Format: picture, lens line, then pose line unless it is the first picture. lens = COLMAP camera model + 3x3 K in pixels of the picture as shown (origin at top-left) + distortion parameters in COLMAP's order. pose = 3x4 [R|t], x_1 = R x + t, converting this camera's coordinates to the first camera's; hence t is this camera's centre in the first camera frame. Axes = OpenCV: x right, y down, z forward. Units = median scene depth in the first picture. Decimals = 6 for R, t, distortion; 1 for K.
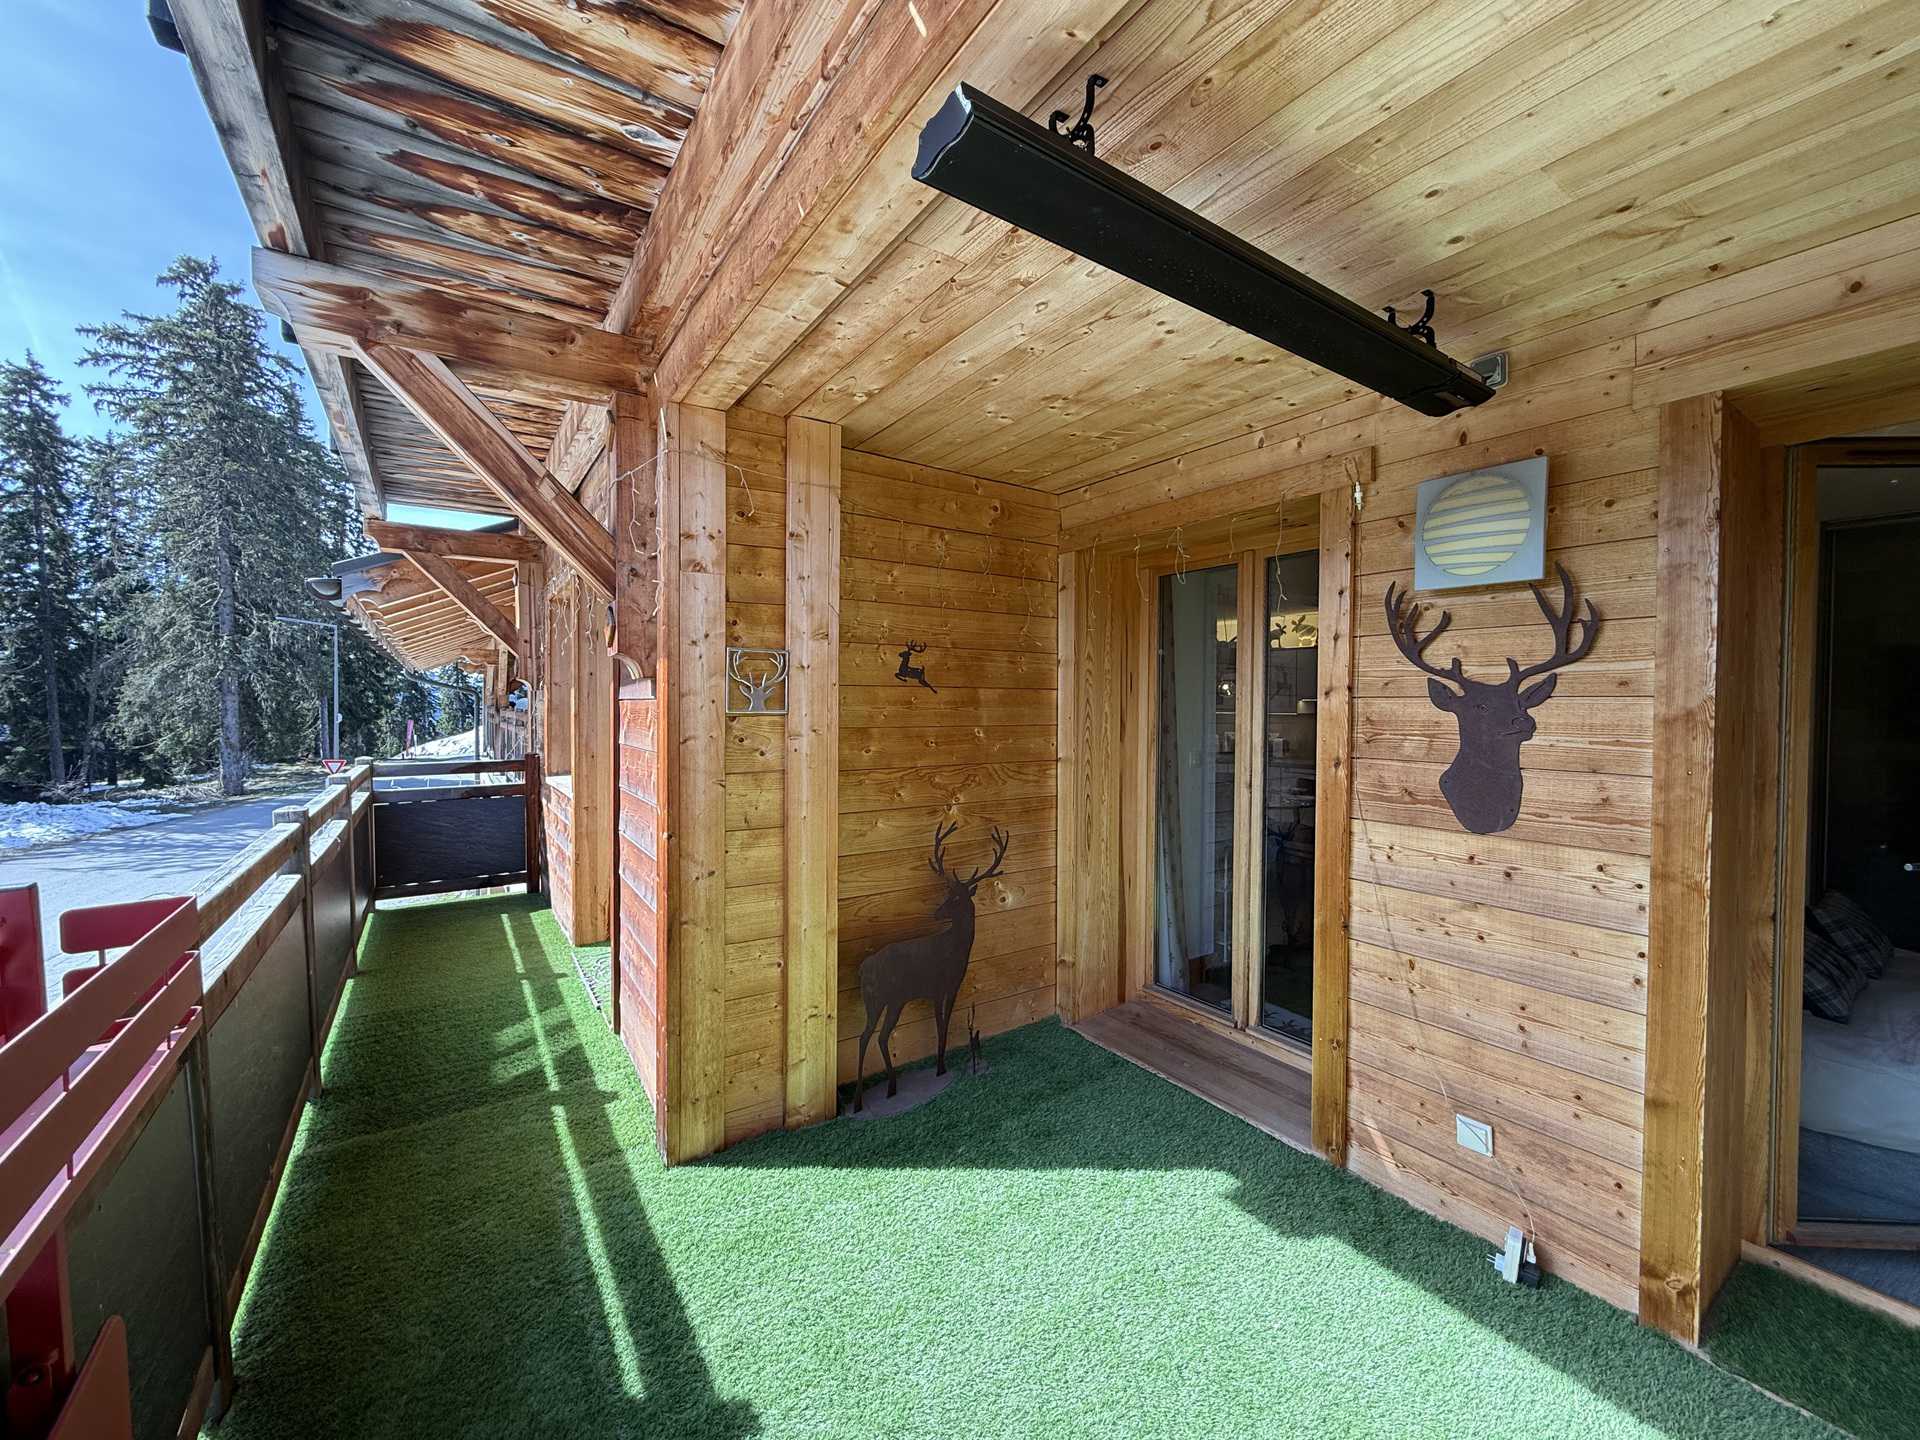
lens RADIAL K [[761.2, 0, 951.8], [0, 761.2, 718.9], [0, 0, 1]] dist [0.000222, -0.000143]
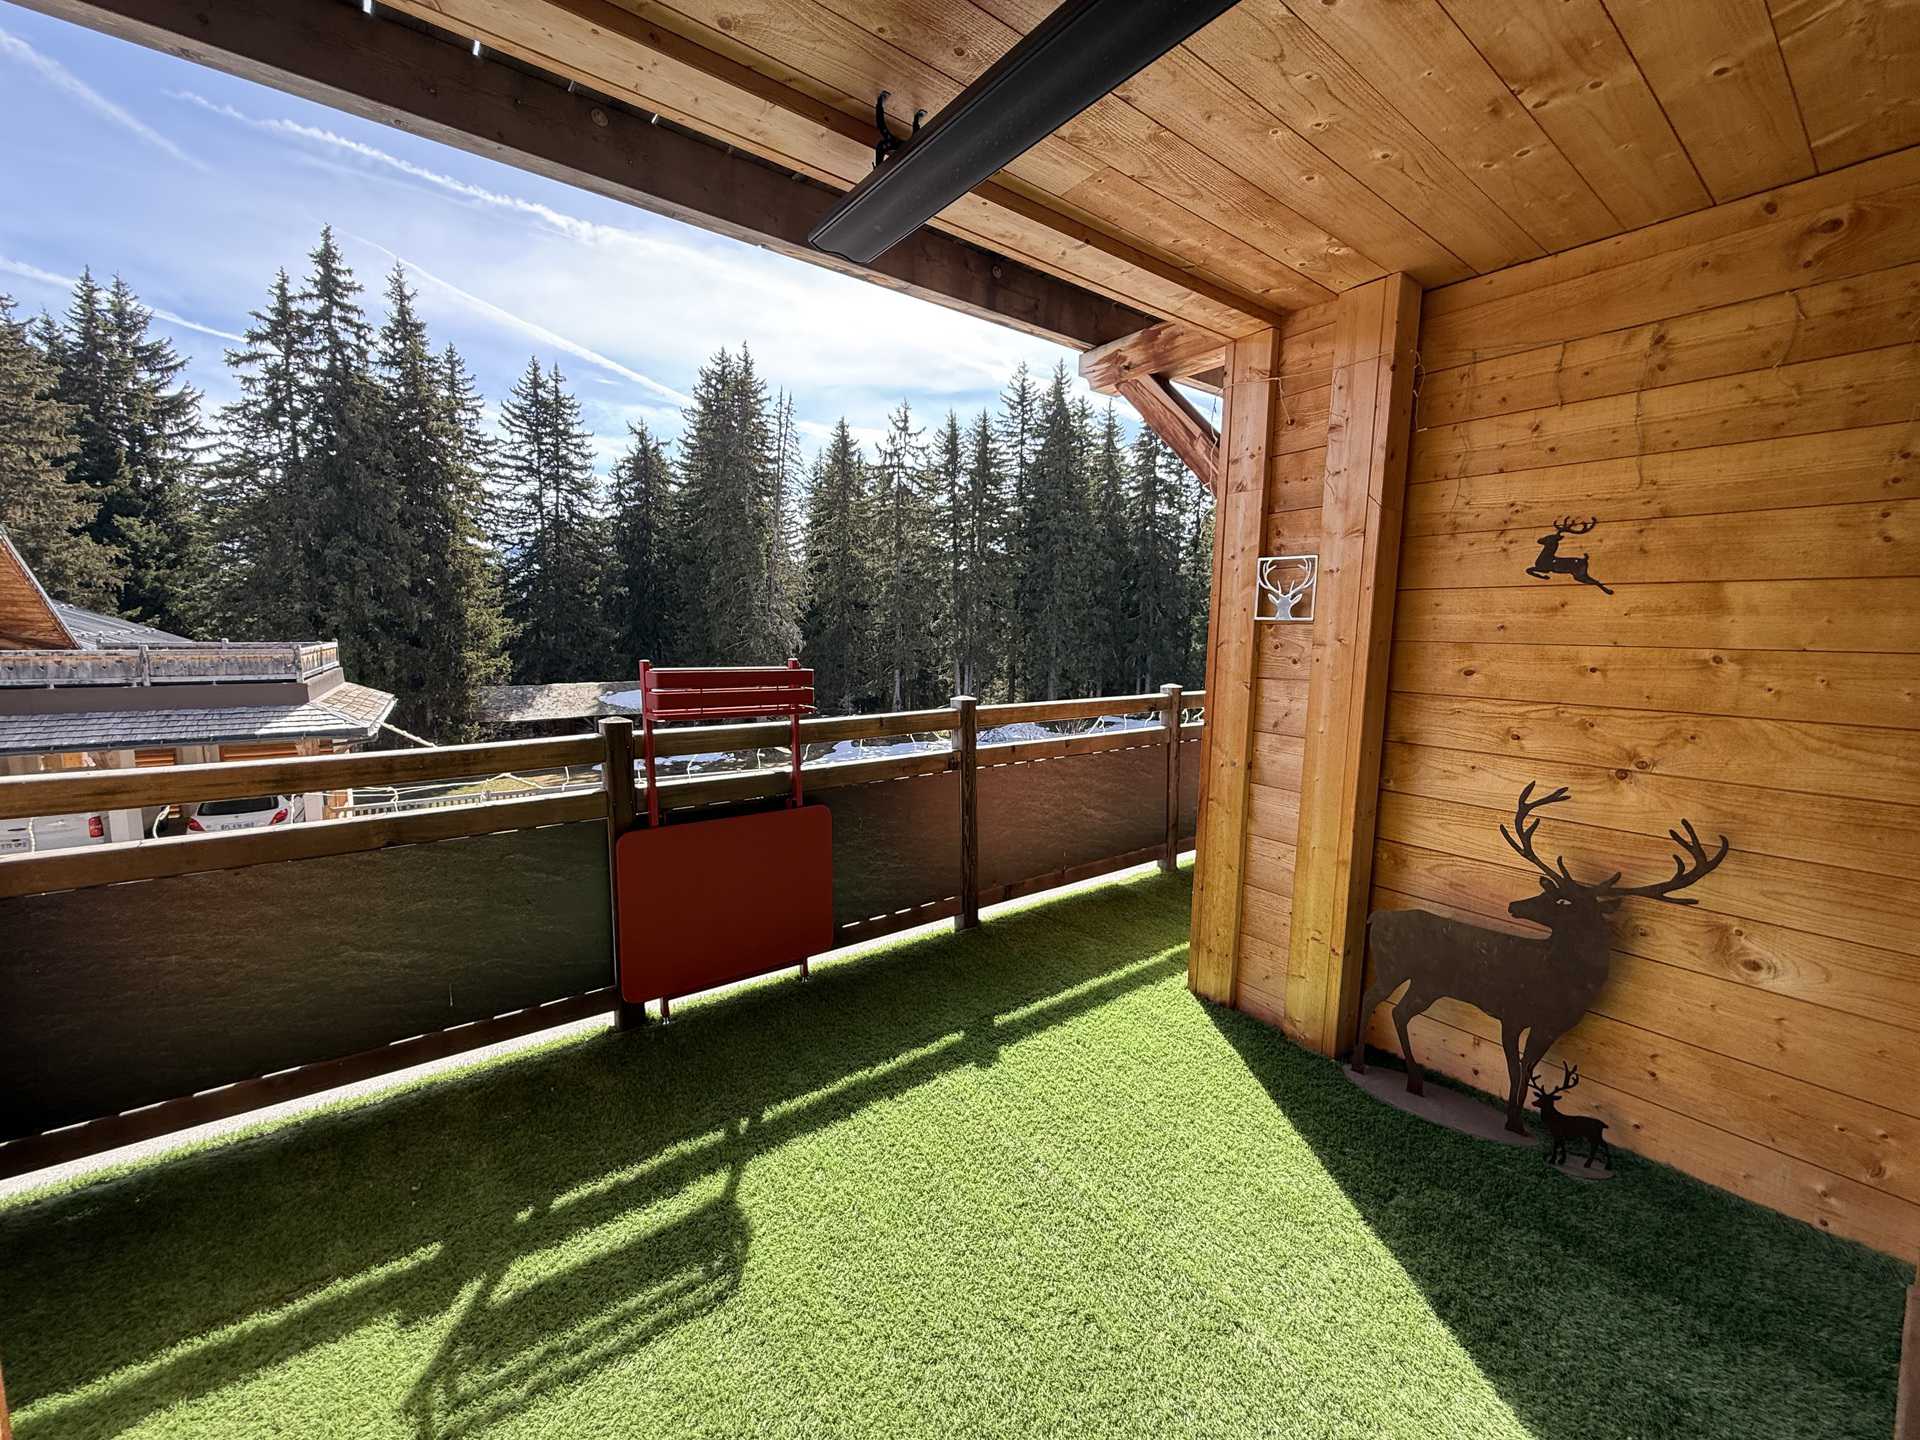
lens RADIAL K [[768.0, 0, 958.7], [0, 768.0, 717.4], [0, 0, 1]] dist [-0.001714, -0.000904]
pose [[0.058038, 0.115414, -0.991620, 0.722423], [-0.033554, 0.992959, 0.113606, 0.017926], [0.997750, 0.026679, 0.061501, 0.488649]]
